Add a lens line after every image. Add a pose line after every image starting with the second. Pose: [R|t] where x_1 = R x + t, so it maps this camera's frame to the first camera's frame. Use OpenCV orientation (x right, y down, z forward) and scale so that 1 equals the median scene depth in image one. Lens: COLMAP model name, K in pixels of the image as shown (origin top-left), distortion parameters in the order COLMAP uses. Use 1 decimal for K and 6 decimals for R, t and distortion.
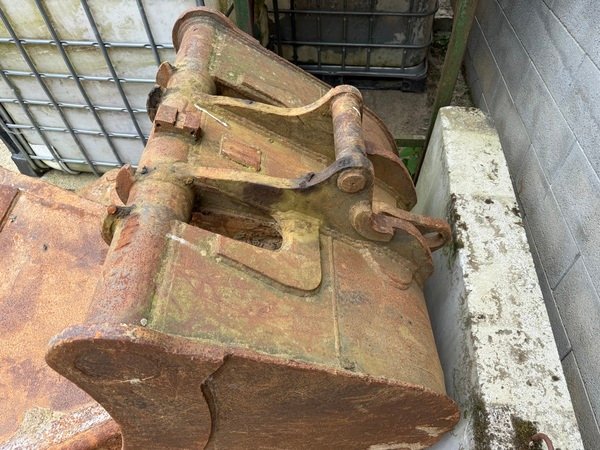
lens RADIAL K [[422.3, 0, 301.2], [0, 422.3, 226.2], [0, 0, 1]] dist [0.036514, -0.053036]
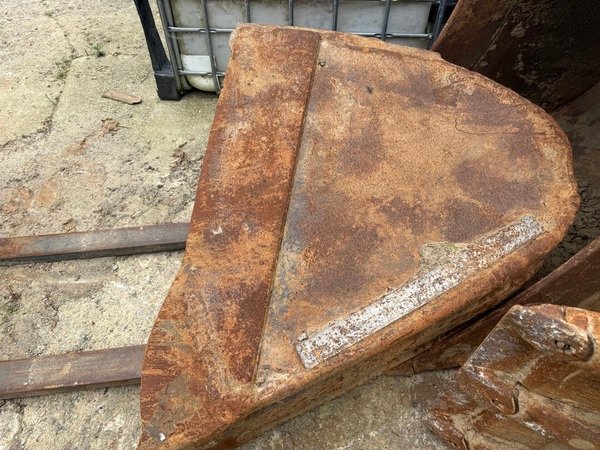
lens RADIAL K [[422.3, 0, 301.2], [0, 422.3, 226.2], [0, 0, 1]] dist [0.036514, -0.053036]
pose [[0.989354, -0.059310, 0.132891, -0.891906], [0.064872, 0.997173, -0.037916, 0.365397], [-0.130267, 0.046134, 0.990405, 0.150580]]
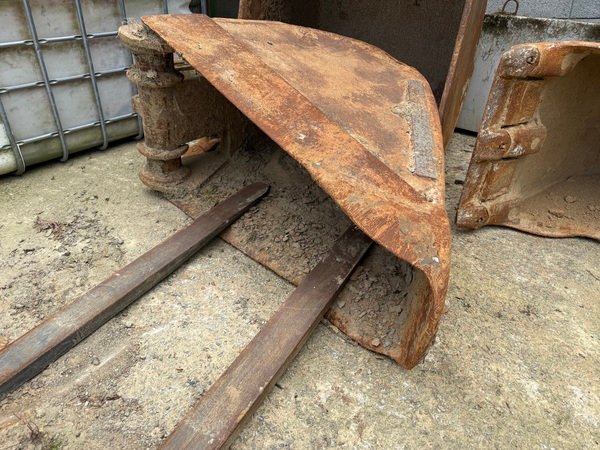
lens RADIAL K [[422.3, 0, 301.2], [0, 422.3, 226.2], [0, 0, 1]] dist [0.036514, -0.053036]
pose [[0.485320, -0.410409, 0.772029, -1.622631], [0.637176, 0.770664, 0.009136, 0.458119], [-0.598725, 0.487484, 0.635522, 0.491464]]
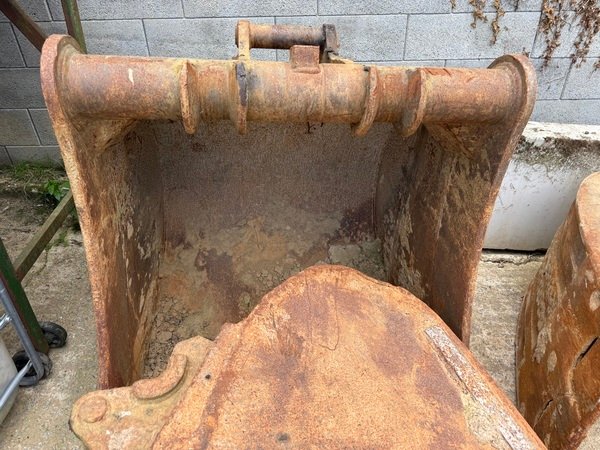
lens RADIAL K [[422.3, 0, 301.2], [0, 422.3, 226.2], [0, 0, 1]] dist [0.036514, -0.053036]
pose [[-0.121085, -0.577037, 0.807692, -0.910517], [0.712115, 0.516369, 0.475664, -0.352610], [-0.691542, 0.632766, 0.348392, 0.614972]]
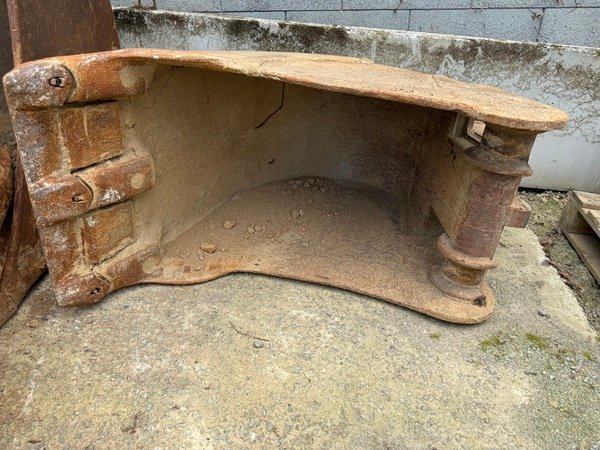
lens RADIAL K [[422.3, 0, 301.2], [0, 422.3, 226.2], [0, 0, 1]] dist [0.036514, -0.053036]
pose [[0.009425, -0.485510, 0.874180, -1.193913], [0.719709, 0.610214, 0.331146, 0.690141], [-0.694212, 0.626034, 0.355177, 0.256537]]
